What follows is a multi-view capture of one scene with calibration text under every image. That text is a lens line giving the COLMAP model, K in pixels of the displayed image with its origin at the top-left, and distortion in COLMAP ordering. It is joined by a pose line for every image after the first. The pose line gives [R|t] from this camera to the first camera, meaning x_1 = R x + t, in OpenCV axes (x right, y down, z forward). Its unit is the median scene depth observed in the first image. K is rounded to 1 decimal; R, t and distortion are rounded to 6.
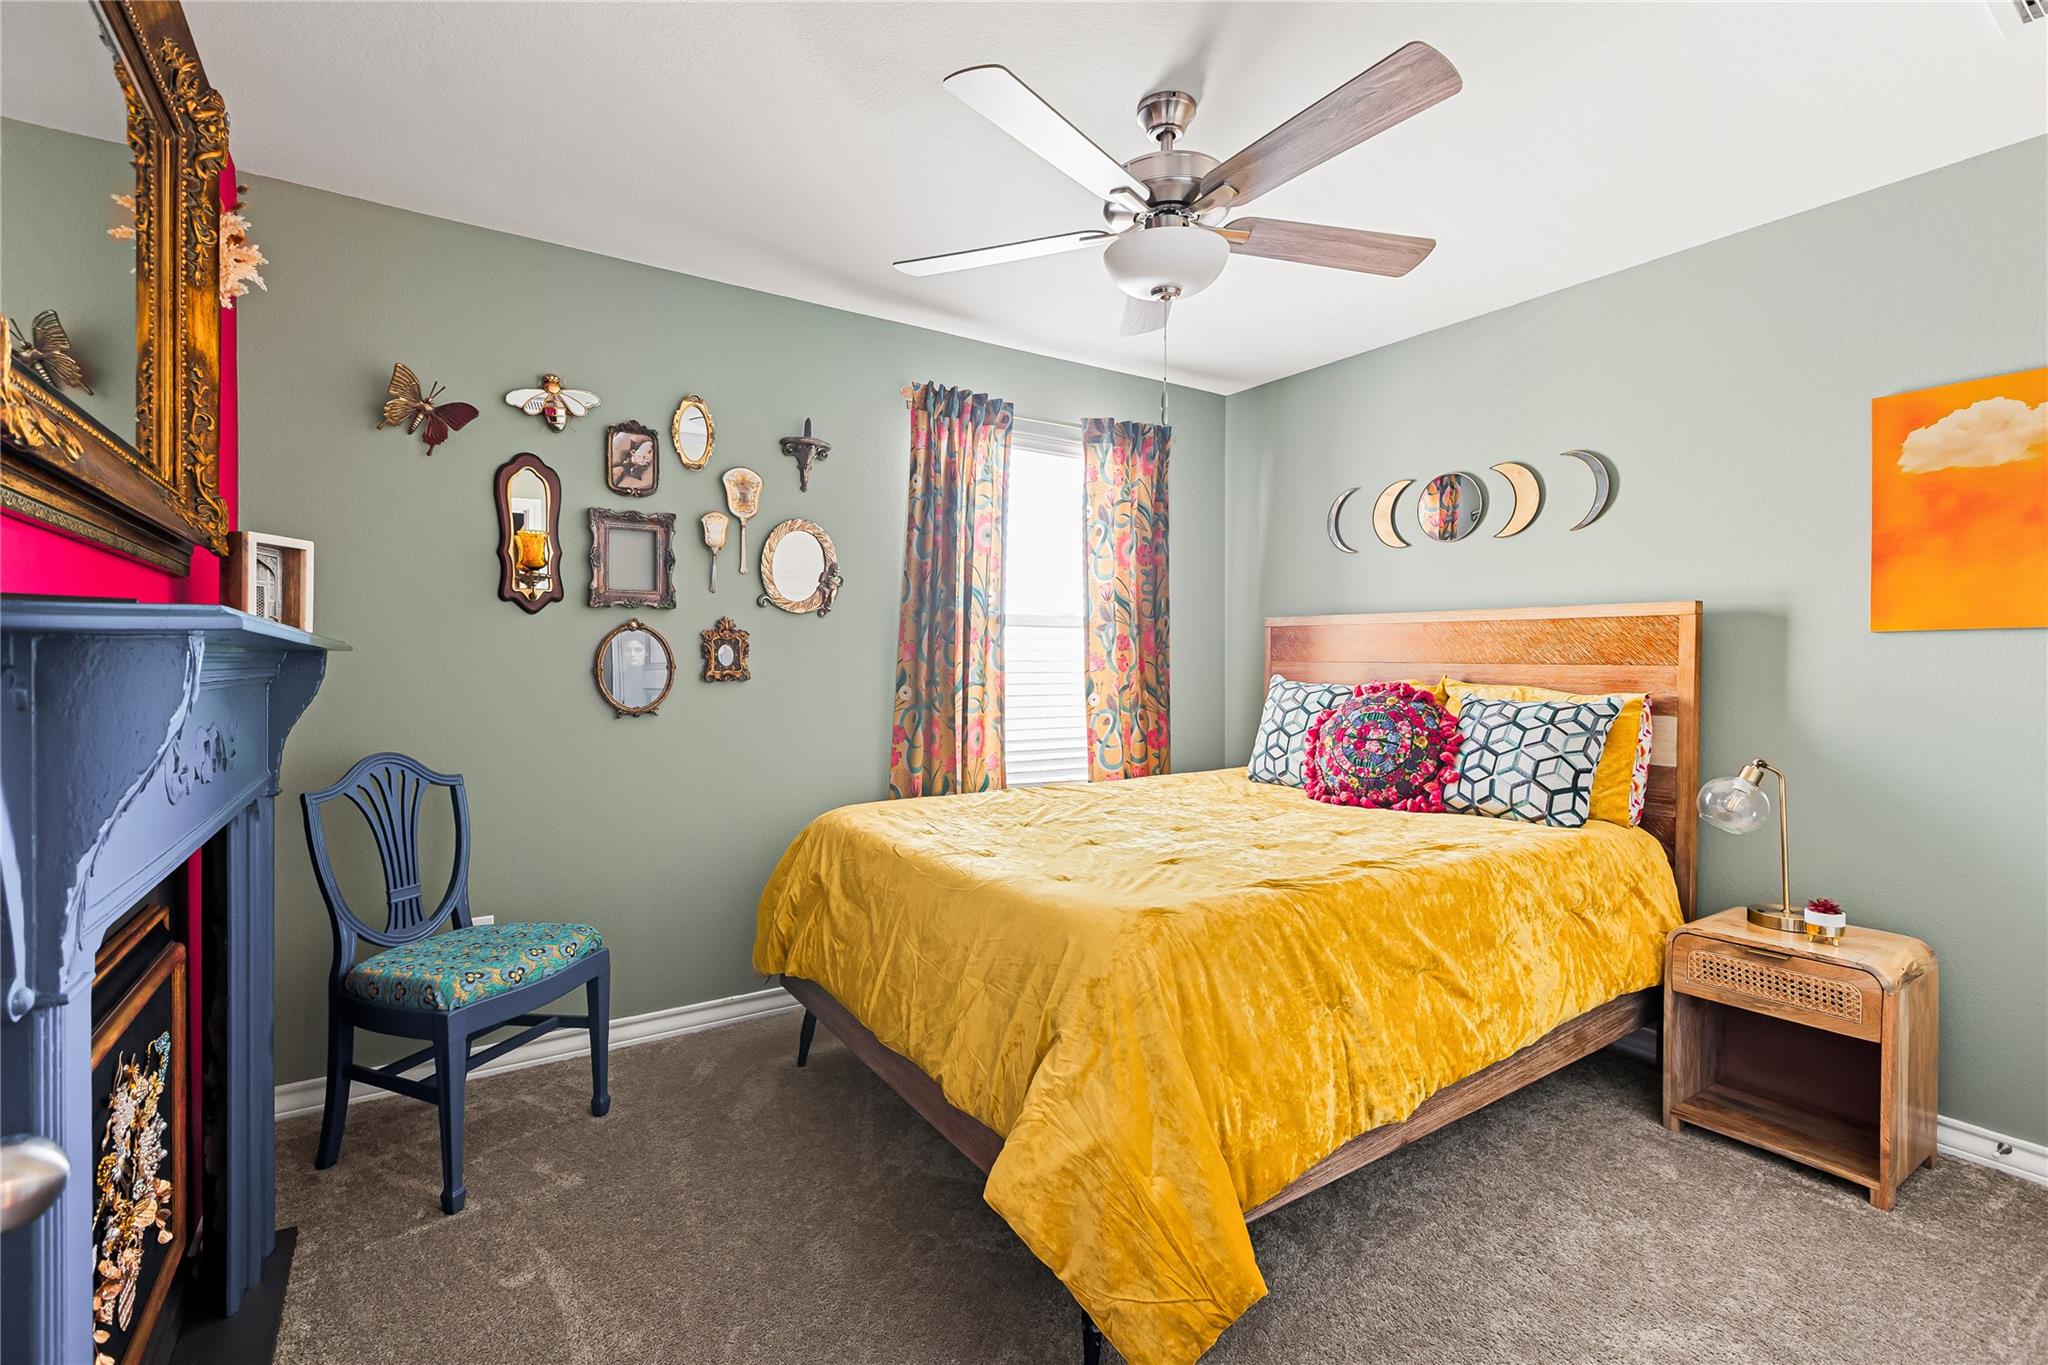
lens RADIAL K [[901.4, 0, 1024.2], [0, 901.4, 655.5], [0, 0, 1]] dist [0.000102, 0.000020]
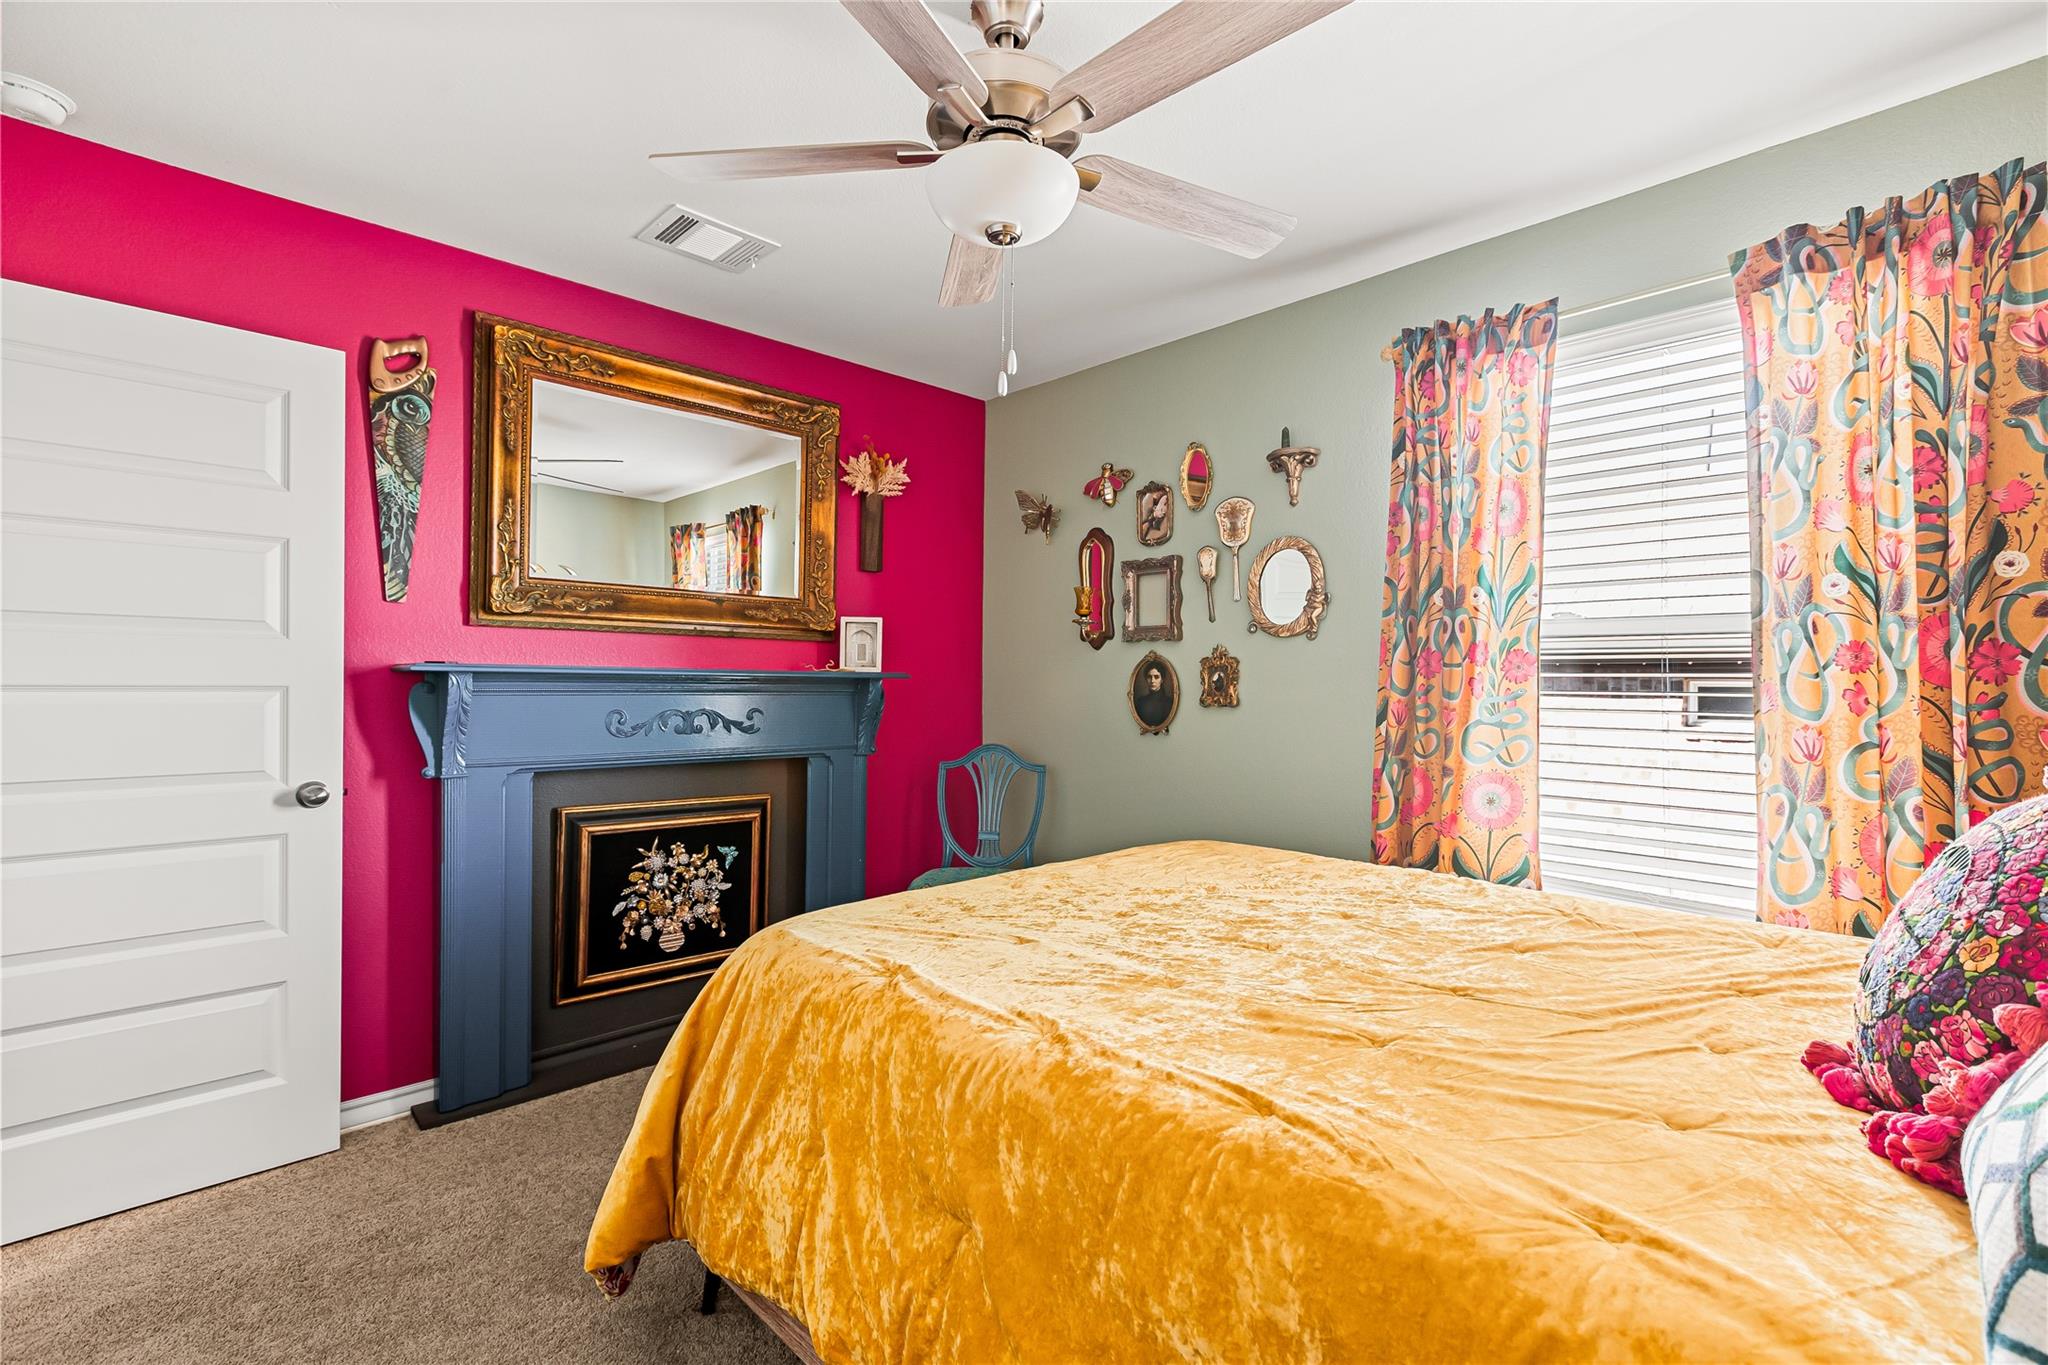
lens RADIAL K [[922.1, 0, 1024.0], [0, 922.1, 682.5], [0, 0, 1]] dist [0.001971, 0.000300]
pose [[0.174142, 0.002540, -0.984717, 0.676276], [-0.004711, 0.999987, 0.001747, 0.000665], [0.984709, 0.004335, 0.174152, 0.586364]]
